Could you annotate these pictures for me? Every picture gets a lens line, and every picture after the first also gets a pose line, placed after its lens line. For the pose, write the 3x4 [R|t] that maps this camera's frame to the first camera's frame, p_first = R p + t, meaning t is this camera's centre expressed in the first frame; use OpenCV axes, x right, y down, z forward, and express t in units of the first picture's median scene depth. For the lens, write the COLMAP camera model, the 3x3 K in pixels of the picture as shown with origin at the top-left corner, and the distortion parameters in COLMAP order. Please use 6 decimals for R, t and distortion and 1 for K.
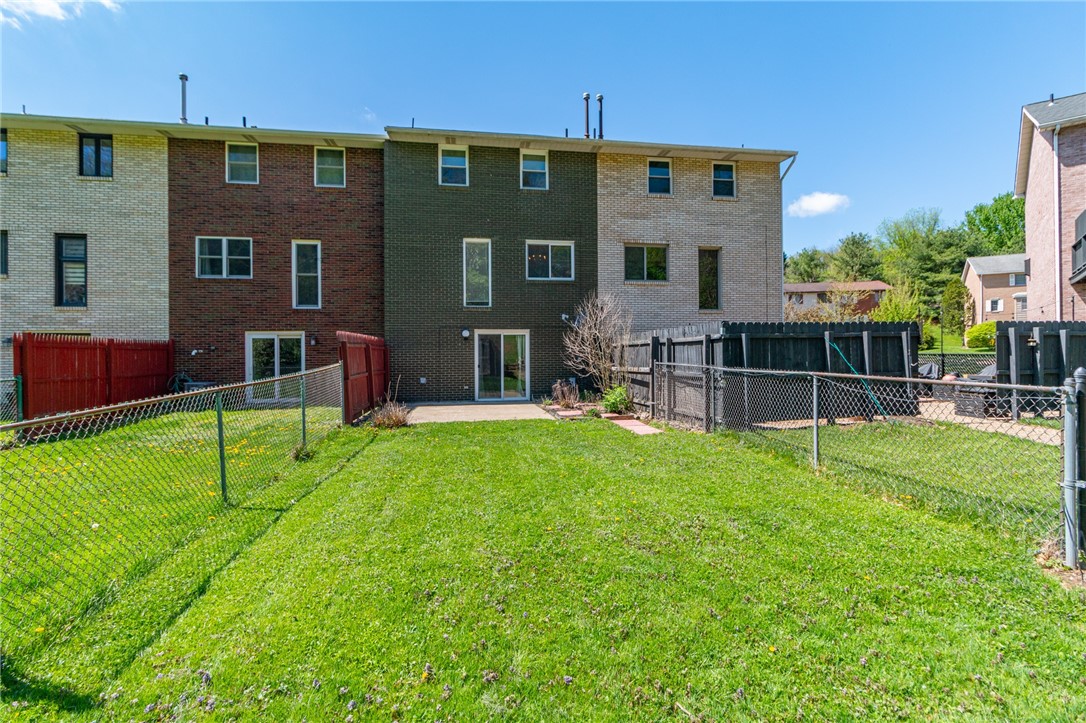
lens RADIAL K [[508.0, 0, 546.1], [0, 508.0, 354.0], [0, 0, 1]] dist [0.002503, 0.001435]
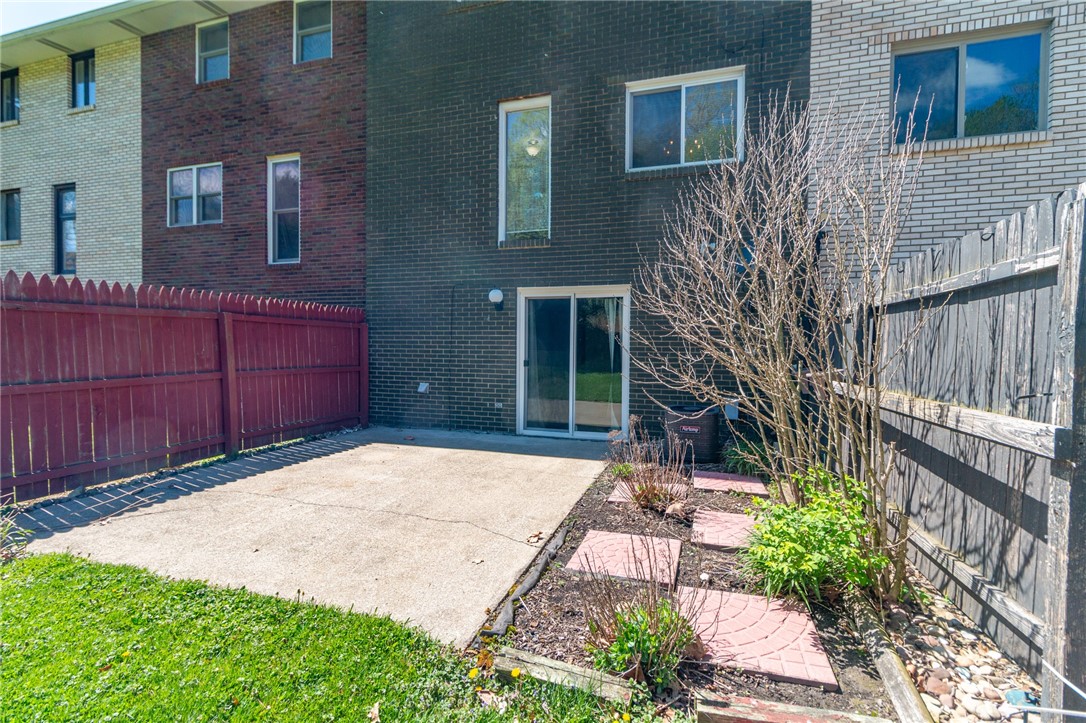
lens RADIAL K [[508.0, 0, 546.1], [0, 508.0, 354.0], [0, 0, 1]] dist [0.002503, 0.001435]
pose [[0.885780, 0.022673, -0.463551, 0.113281], [-0.015017, 0.999683, 0.020201, 0.005037], [0.463863, -0.010933, 0.885840, 0.582426]]
